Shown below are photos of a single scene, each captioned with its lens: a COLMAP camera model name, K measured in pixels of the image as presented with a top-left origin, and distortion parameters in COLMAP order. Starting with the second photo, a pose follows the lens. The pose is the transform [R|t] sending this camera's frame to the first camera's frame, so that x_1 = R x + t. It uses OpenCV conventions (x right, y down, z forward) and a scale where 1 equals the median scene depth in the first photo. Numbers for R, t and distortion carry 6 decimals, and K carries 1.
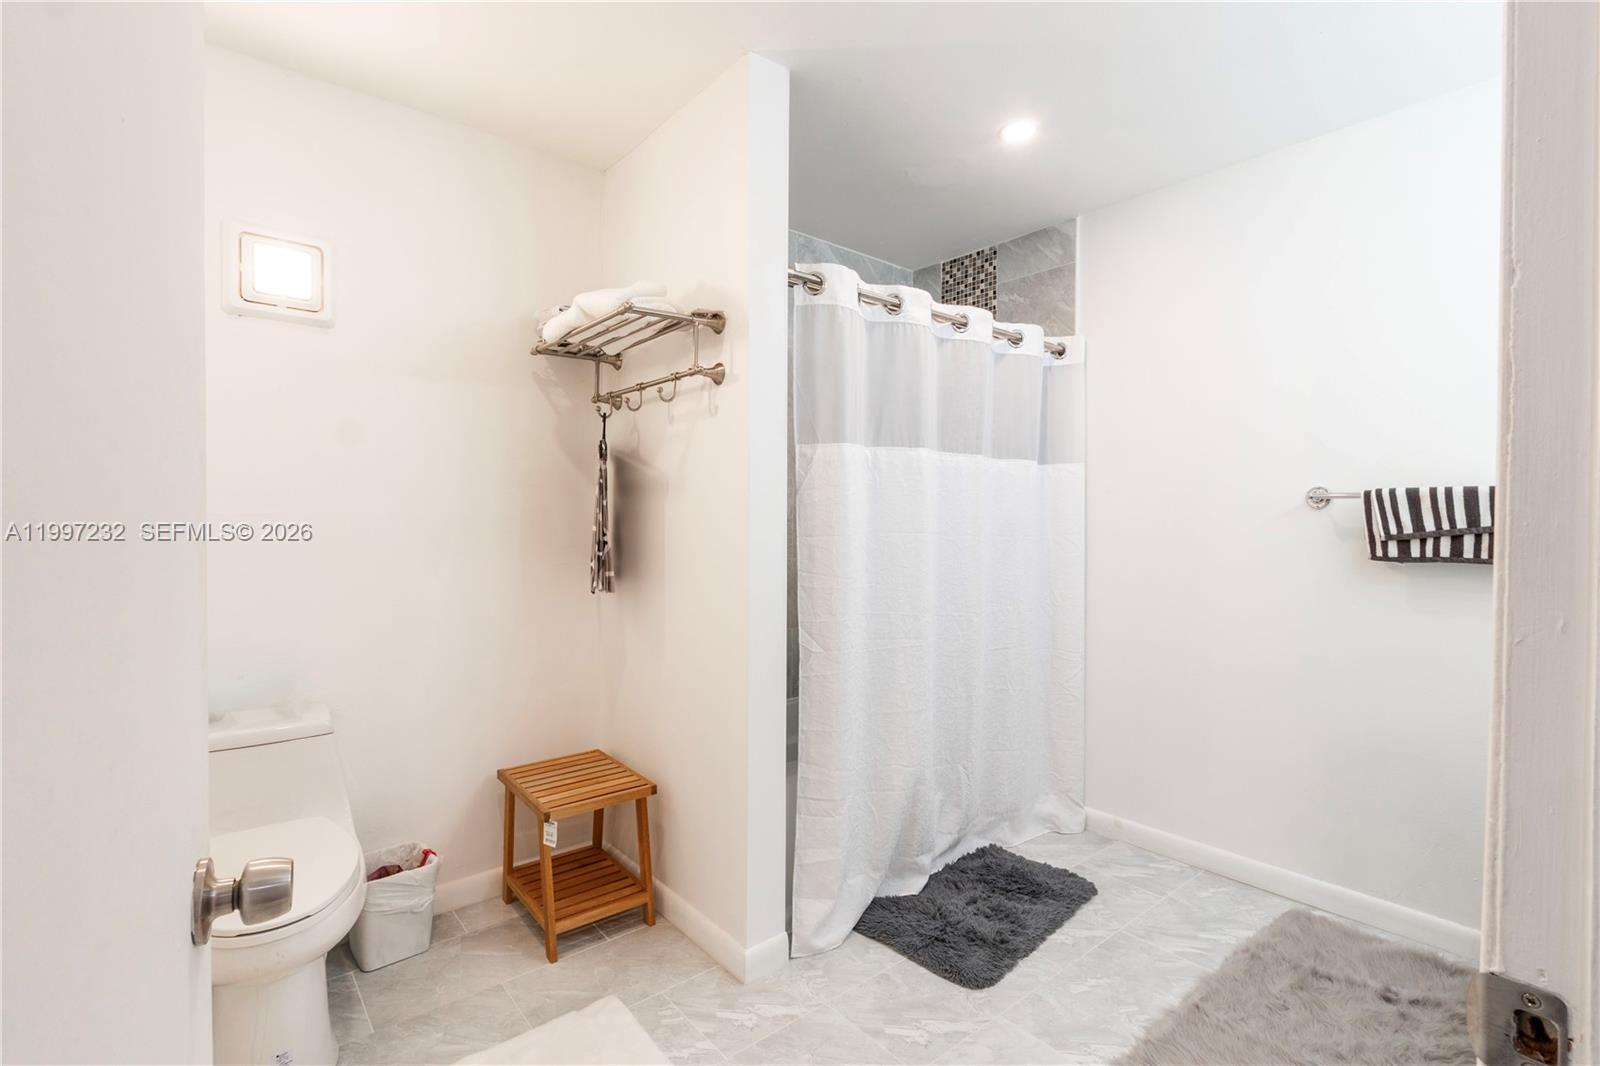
lens RADIAL K [[733.6, 0, 798.5], [0, 733.6, 532.9], [0, 0, 1]] dist [-0.014372, 0.000371]
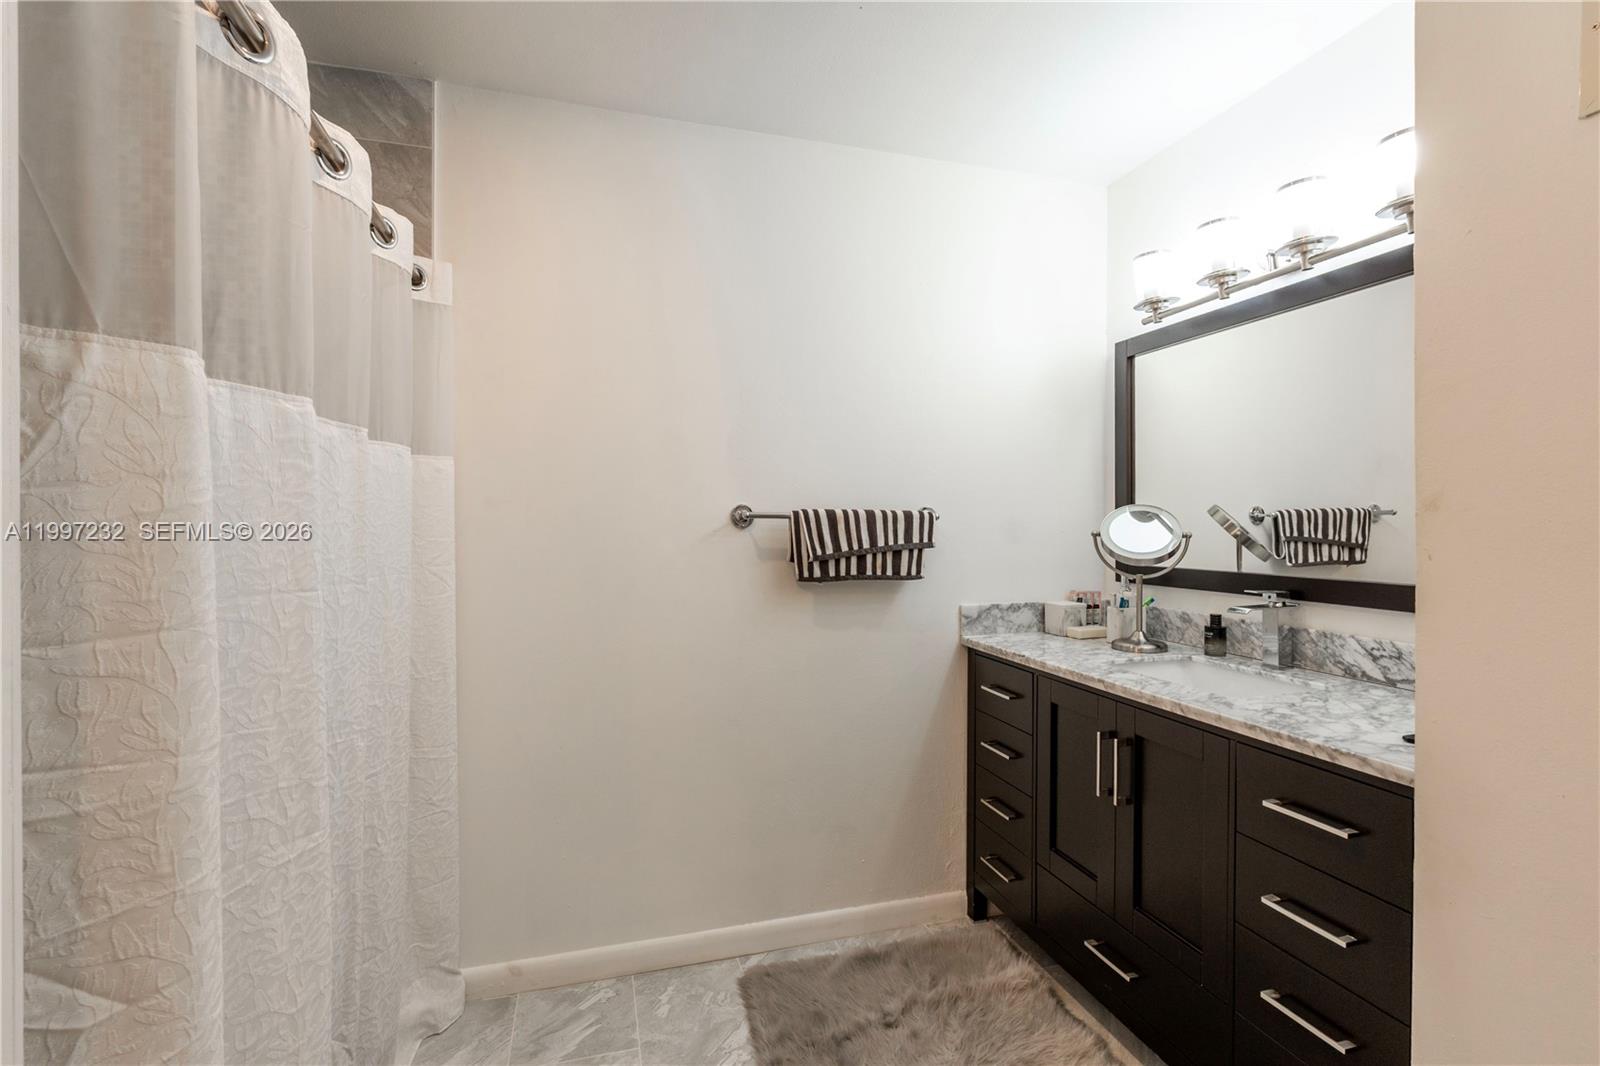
lens RADIAL K [[733.6, 0, 799.0], [0, 733.6, 528.8], [0, 0, 1]] dist [-0.014372, 0.000371]
pose [[0.391973, -0.008378, 0.919939, -0.130677], [0.013120, 0.999908, 0.003516, -0.037716], [-0.919883, 0.010691, 0.392046, 0.607592]]
